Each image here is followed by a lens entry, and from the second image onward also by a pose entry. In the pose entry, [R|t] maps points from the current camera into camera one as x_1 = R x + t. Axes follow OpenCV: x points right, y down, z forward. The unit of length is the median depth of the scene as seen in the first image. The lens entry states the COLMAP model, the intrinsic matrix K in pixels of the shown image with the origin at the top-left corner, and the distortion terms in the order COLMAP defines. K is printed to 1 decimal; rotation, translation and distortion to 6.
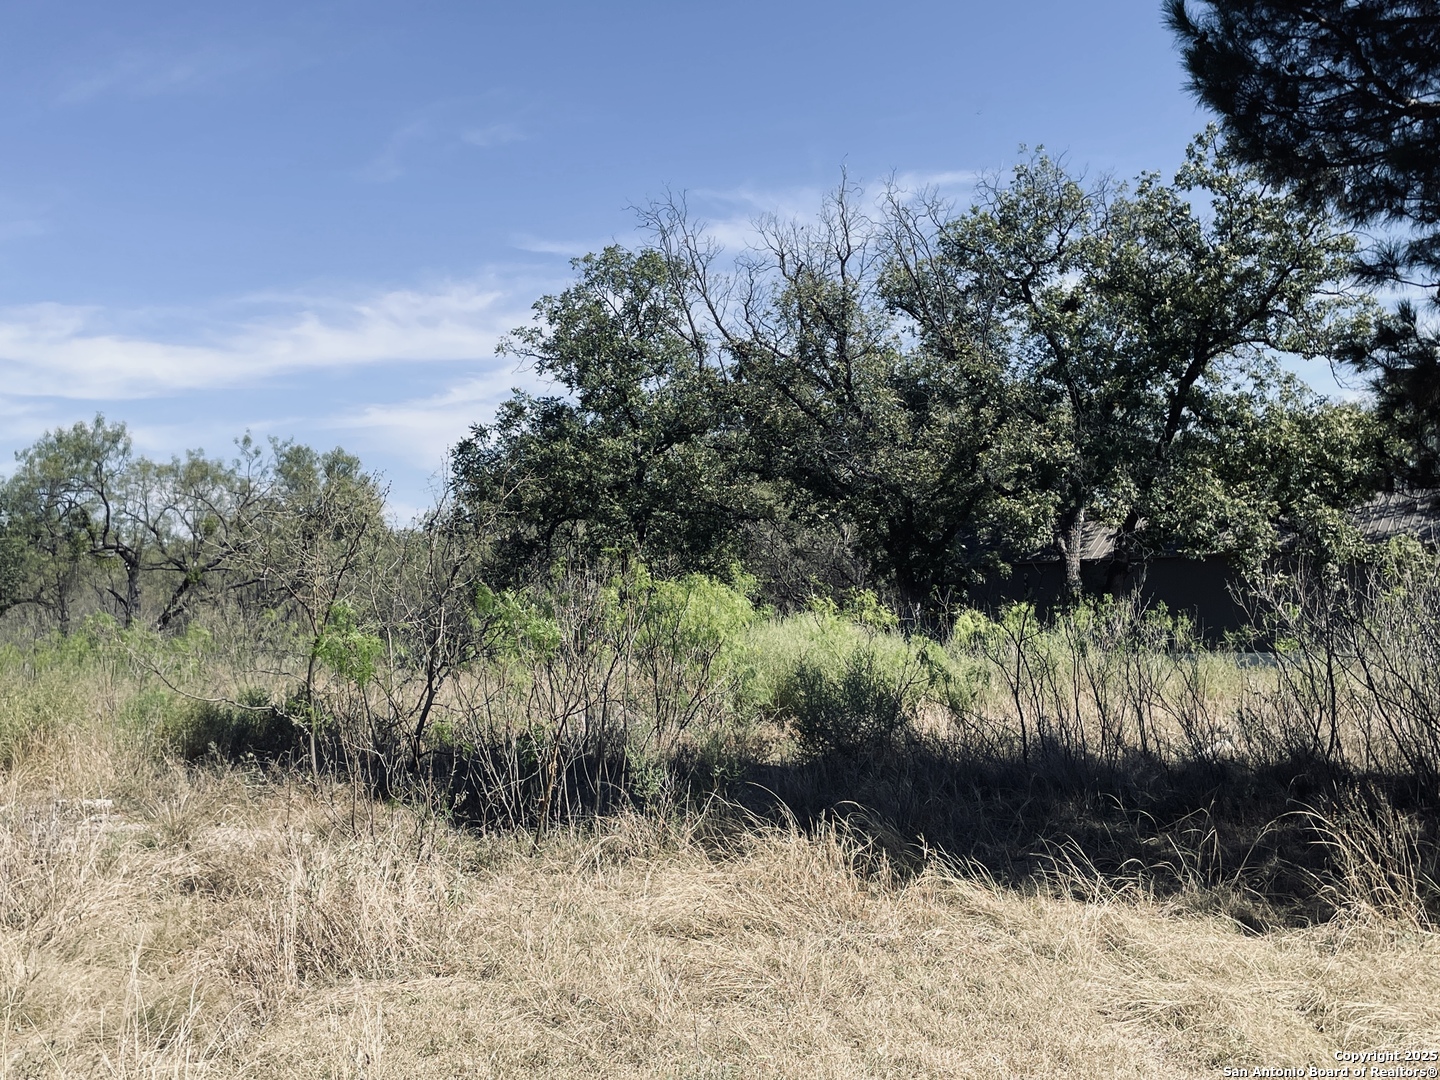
lens RADIAL K [[1581.7, 0, 716.8], [0, 1581.7, 544.2], [0, 0, 1]] dist [0.097800, 0.000000]
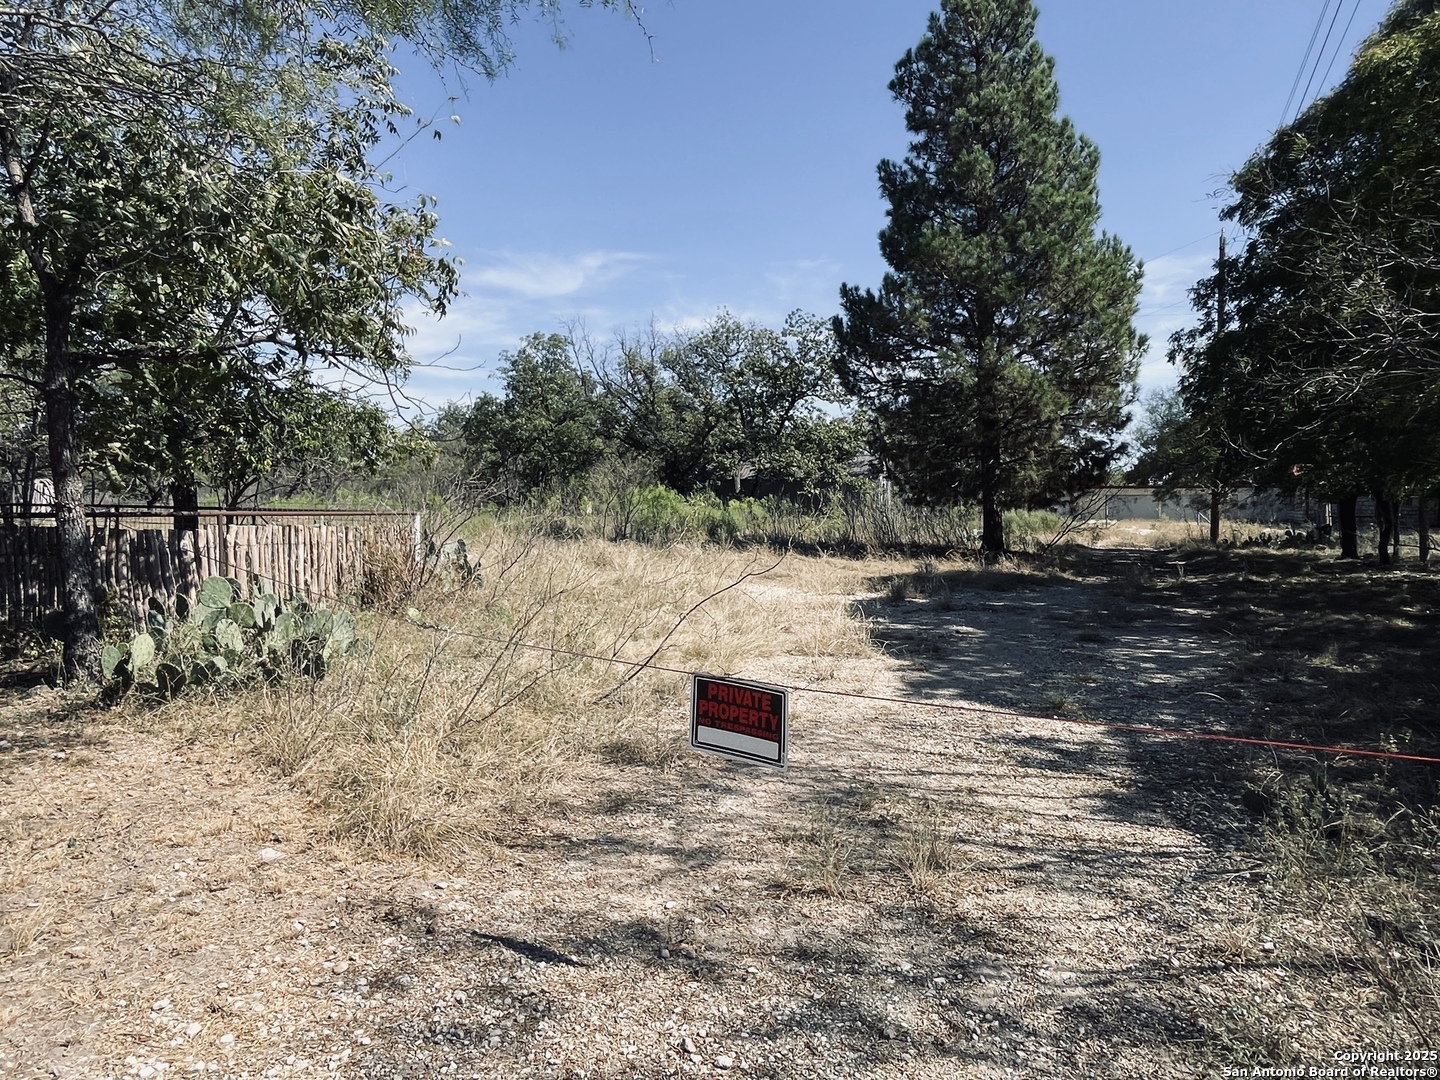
lens RADIAL K [[884.9, 0, 722.9], [0, 884.9, 536.1], [0, 0, 1]] dist [-0.000172, -0.000006]
pose [[0.961097, 0.000342, 0.276210, -0.182002], [-0.026303, 0.995568, 0.090291, -0.022540], [-0.274955, -0.094043, 0.956847, -0.332103]]
